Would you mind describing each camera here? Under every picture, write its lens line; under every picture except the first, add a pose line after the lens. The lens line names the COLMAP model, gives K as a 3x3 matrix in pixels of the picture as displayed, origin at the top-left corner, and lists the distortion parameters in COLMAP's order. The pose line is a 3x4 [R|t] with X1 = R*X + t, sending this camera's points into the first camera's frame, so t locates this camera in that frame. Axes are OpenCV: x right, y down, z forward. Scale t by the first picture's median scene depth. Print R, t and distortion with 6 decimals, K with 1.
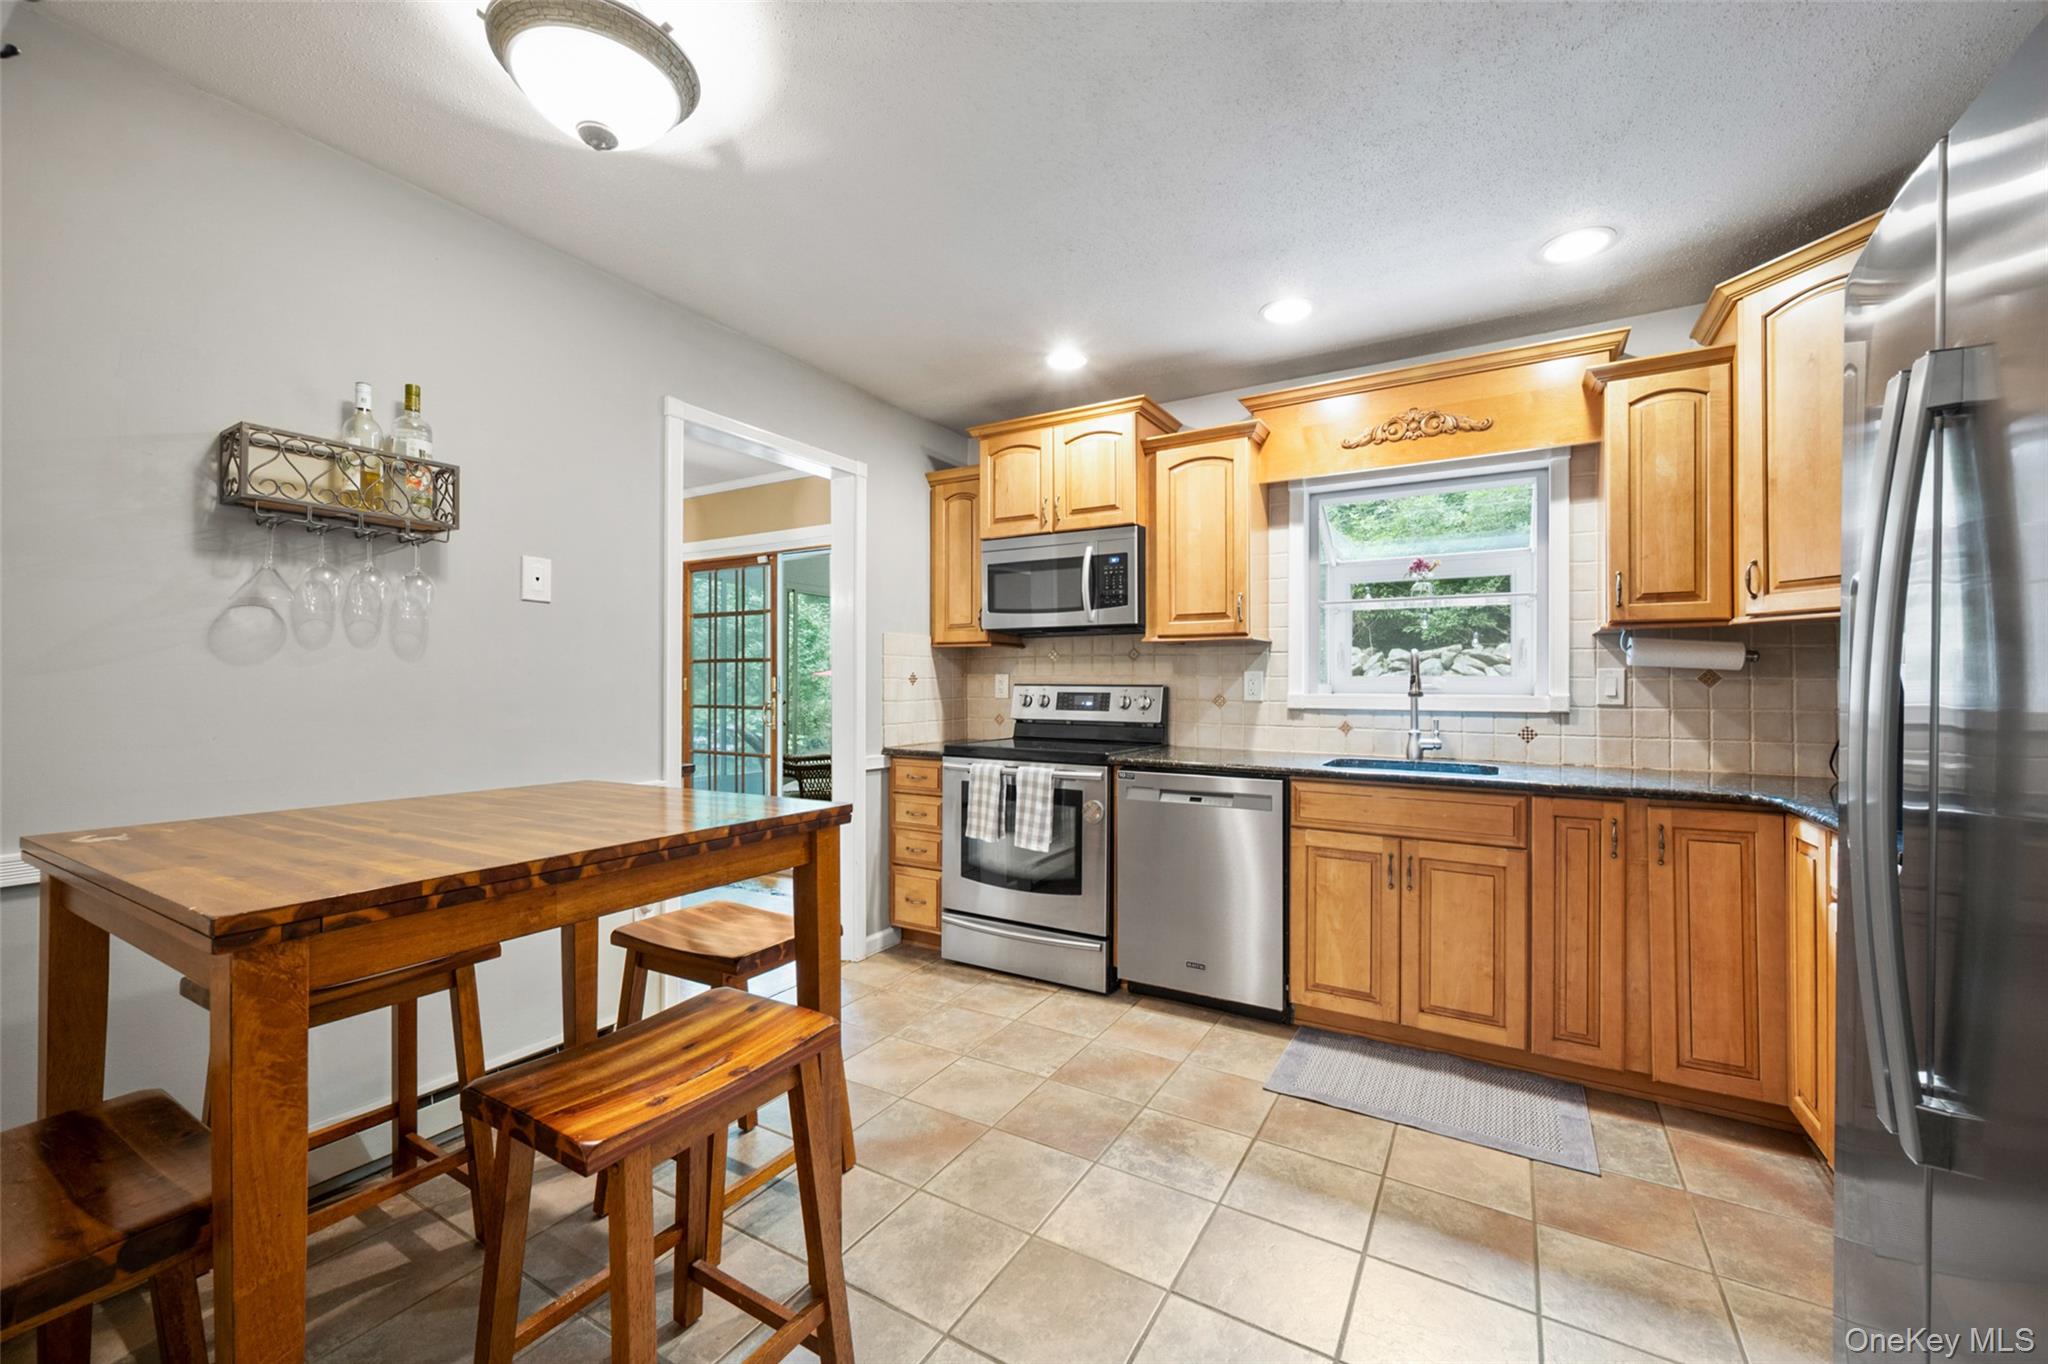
lens RADIAL K [[806.4, 0, 1031.4], [0, 806.4, 680.9], [0, 0, 1]] dist [-0.000211, 0.000628]
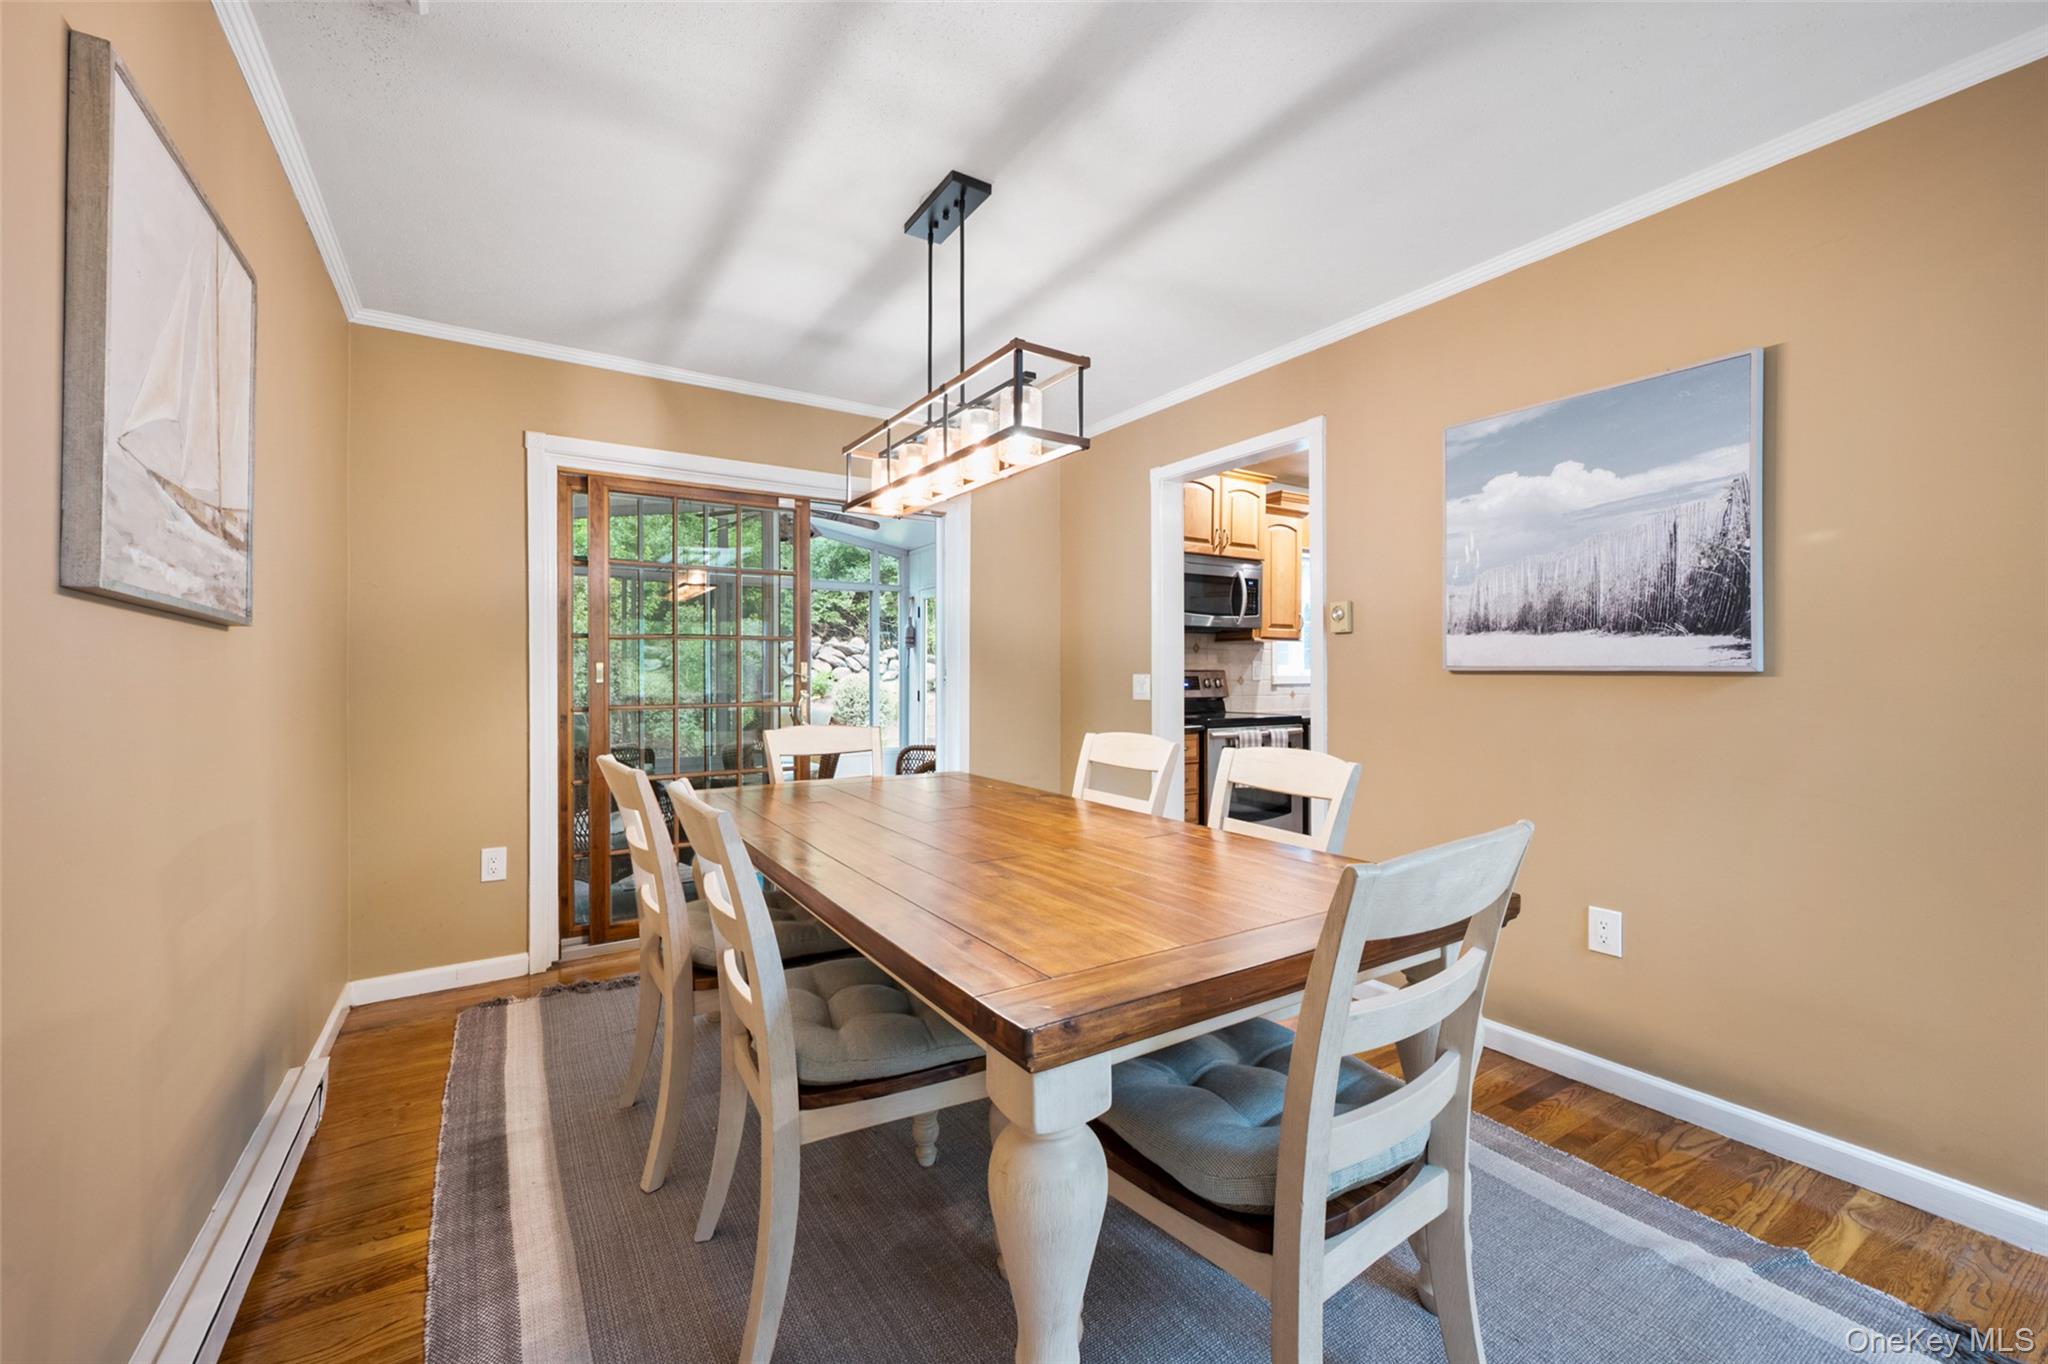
lens RADIAL K [[806.4, 0, 1019.0], [0, 806.4, 674.3], [0, 0, 1]] dist [-0.000211, 0.000628]
pose [[0.444096, -0.008057, 0.895943, -1.046130], [0.001889, 0.999966, 0.008056, -0.000013], [-0.895977, -0.001885, 0.444096, 0.561159]]
